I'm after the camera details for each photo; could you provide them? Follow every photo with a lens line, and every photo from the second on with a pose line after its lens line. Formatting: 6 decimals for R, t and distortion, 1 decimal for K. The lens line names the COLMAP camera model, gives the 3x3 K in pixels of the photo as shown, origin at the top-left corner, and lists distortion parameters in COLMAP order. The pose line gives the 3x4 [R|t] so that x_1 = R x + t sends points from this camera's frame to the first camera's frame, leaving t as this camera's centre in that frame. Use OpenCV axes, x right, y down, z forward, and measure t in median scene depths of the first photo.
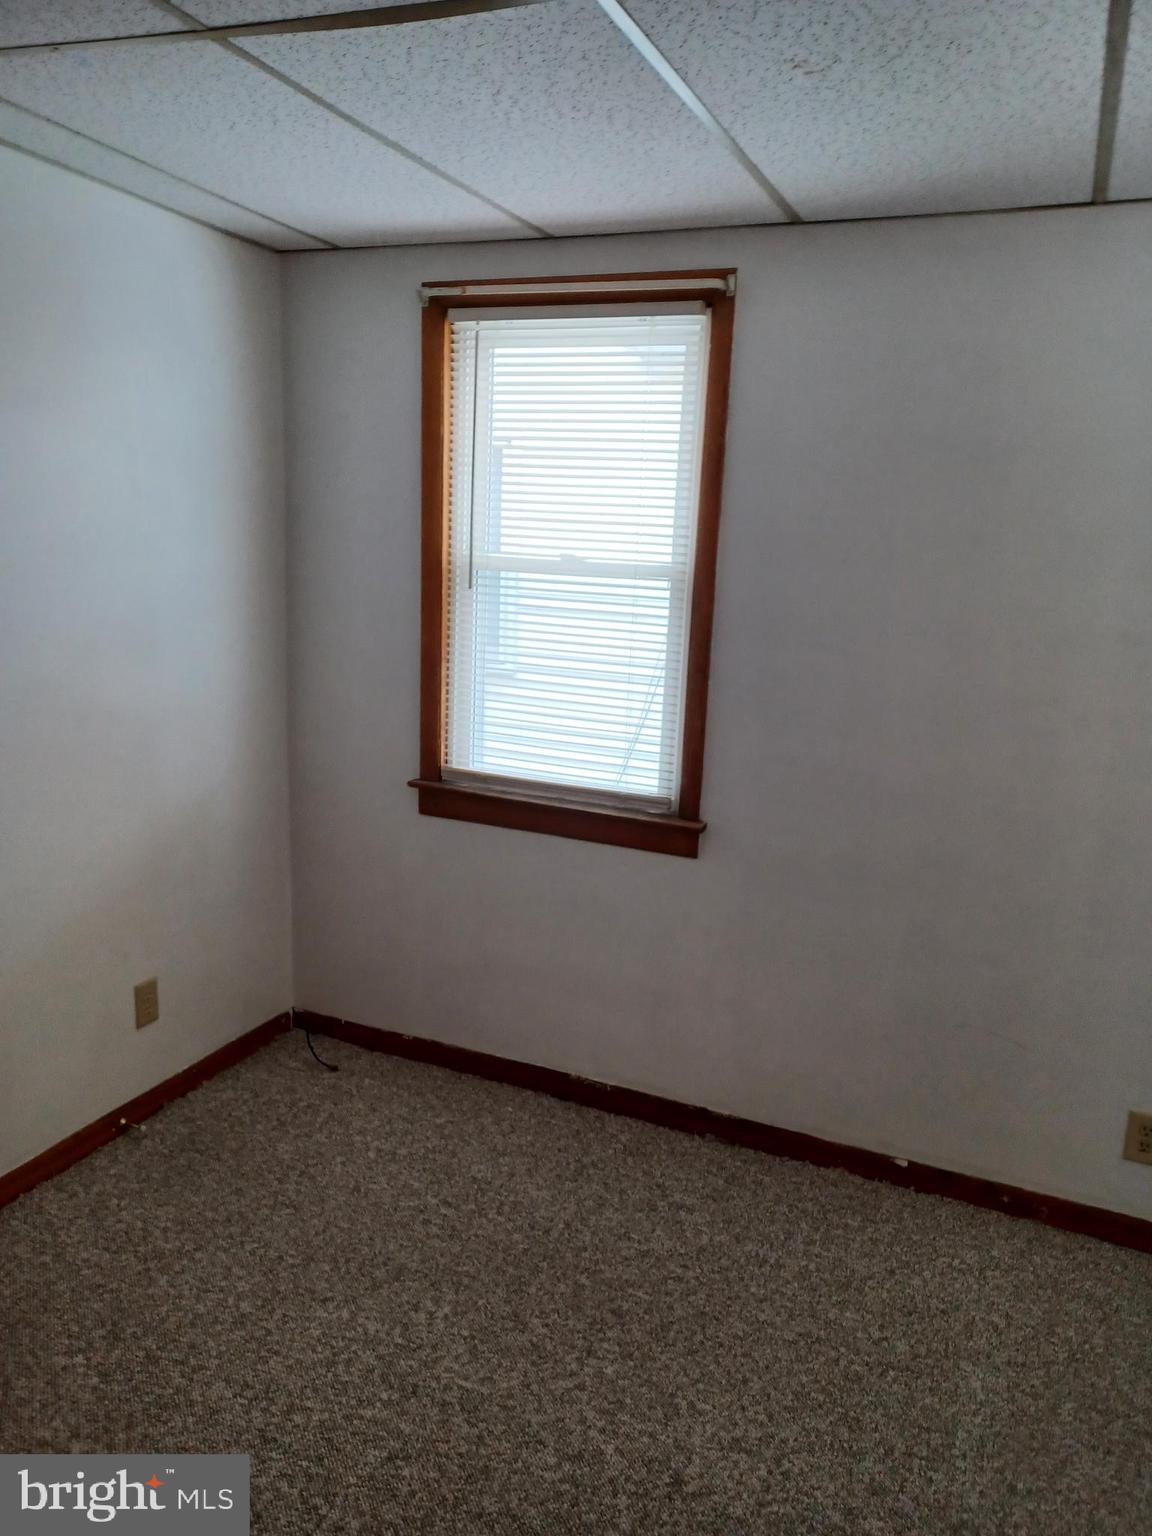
lens RADIAL K [[1136.5, 0, 576.0], [0, 1136.5, 768.0], [0, 0, 1]] dist [0.058260, -0.004480]
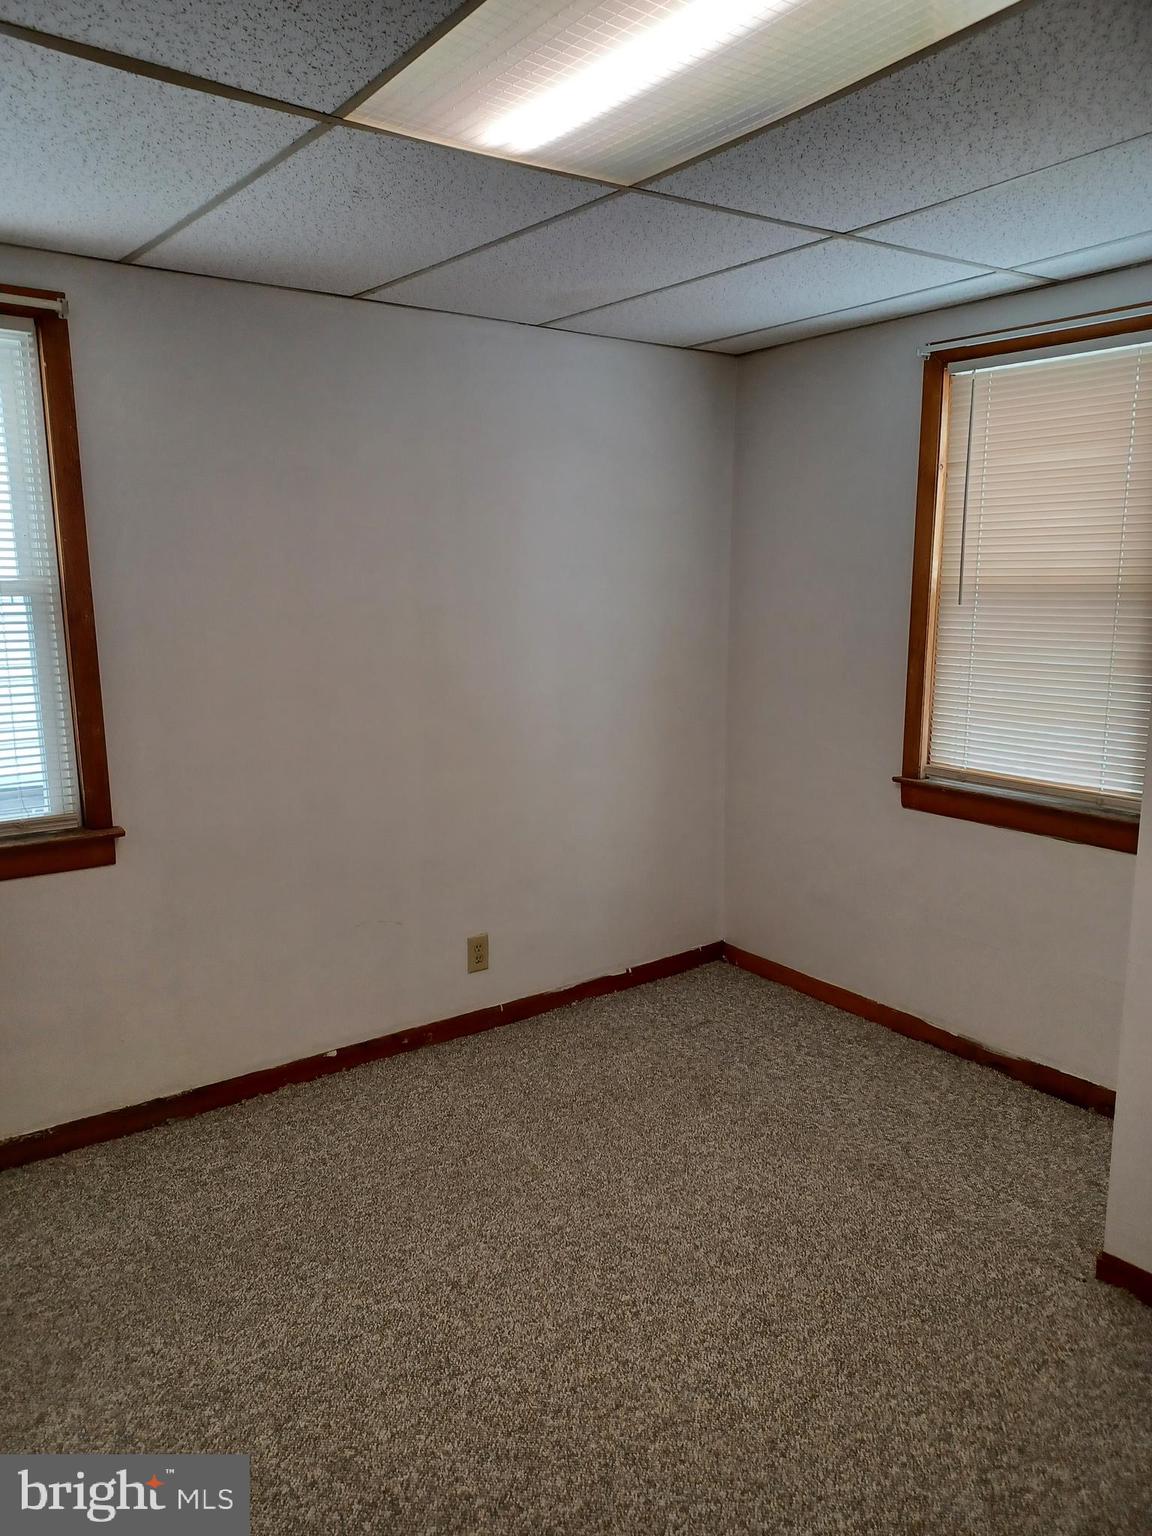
lens RADIAL K [[1114.5, 0, 574.9], [0, 1114.5, 753.8], [0, 0, 1]] dist [0.034943, 0.006392]
pose [[0.519943, -0.189510, 0.832914, -0.559210], [0.199425, 0.975064, 0.097363, -0.035585], [-0.830596, 0.115481, 0.544771, 0.108337]]
